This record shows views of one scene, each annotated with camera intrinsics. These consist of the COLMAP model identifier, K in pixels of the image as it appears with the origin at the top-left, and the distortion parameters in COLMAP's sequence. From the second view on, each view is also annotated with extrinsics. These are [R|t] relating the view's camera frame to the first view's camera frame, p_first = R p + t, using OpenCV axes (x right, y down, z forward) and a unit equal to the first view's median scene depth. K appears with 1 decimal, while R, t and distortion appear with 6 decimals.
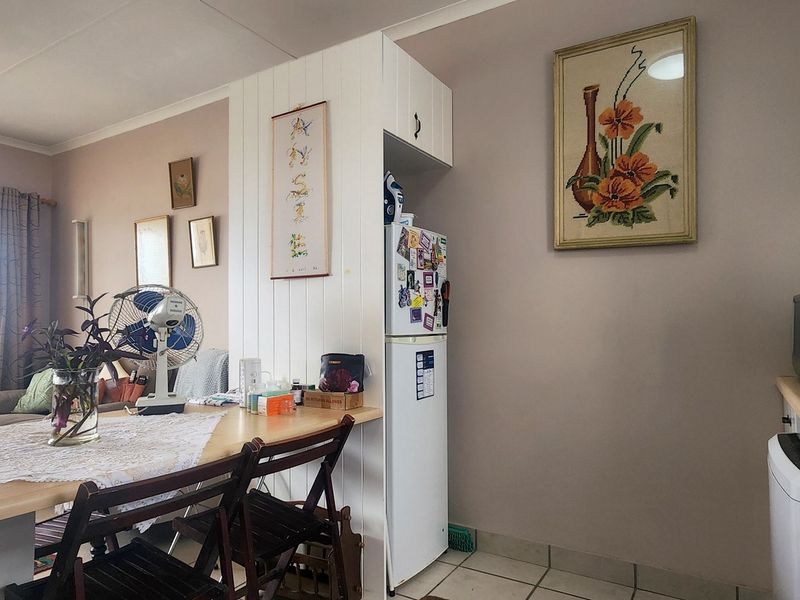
lens RADIAL K [[535.1, 0, 407.6], [0, 535.1, 302.2], [0, 0, 1]] dist [-0.009868, 0.000175]
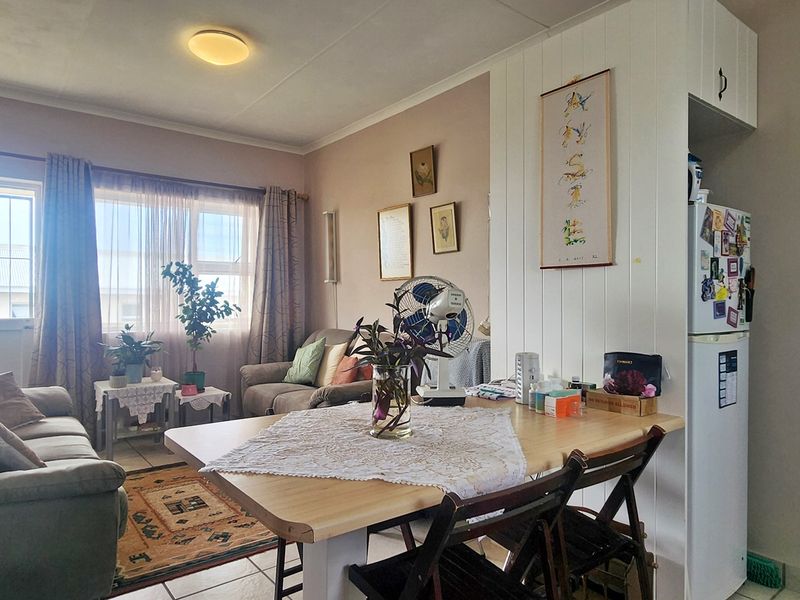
lens RADIAL K [[535.1, 0, 398.3], [0, 535.1, 302.0], [0, 0, 1]] dist [-0.009868, 0.000175]
pose [[0.932026, 0.009983, -0.362254, -0.151467], [0.006451, 0.999005, 0.044127, -0.028556], [0.362334, -0.043464, 0.931034, 0.023993]]
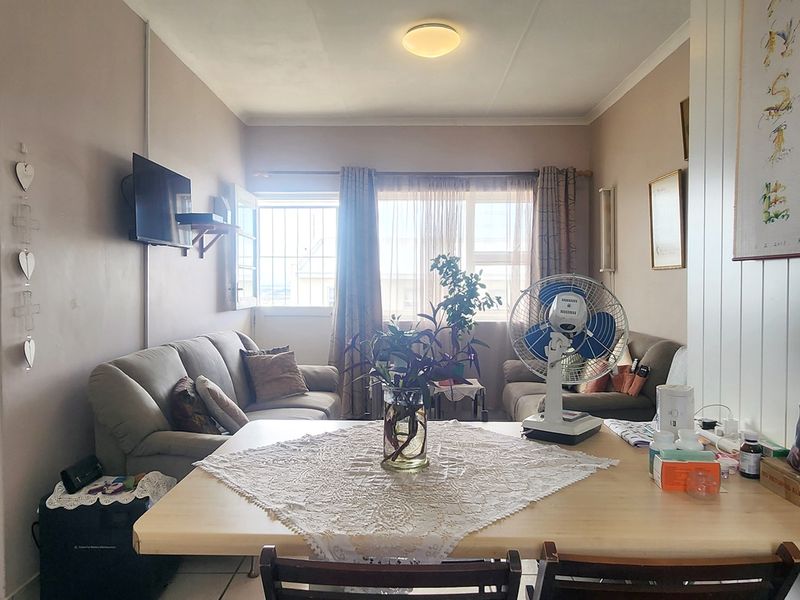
lens RADIAL K [[558.9, 0, 391.5], [0, 558.9, 299.3], [0, 0, 1]] dist [0.010776, 0.001164]
pose [[0.492741, 0.031853, -0.869593, 0.123170], [0.032350, 0.997968, 0.054885, -0.048283], [0.869575, -0.055175, 0.490710, 0.337889]]
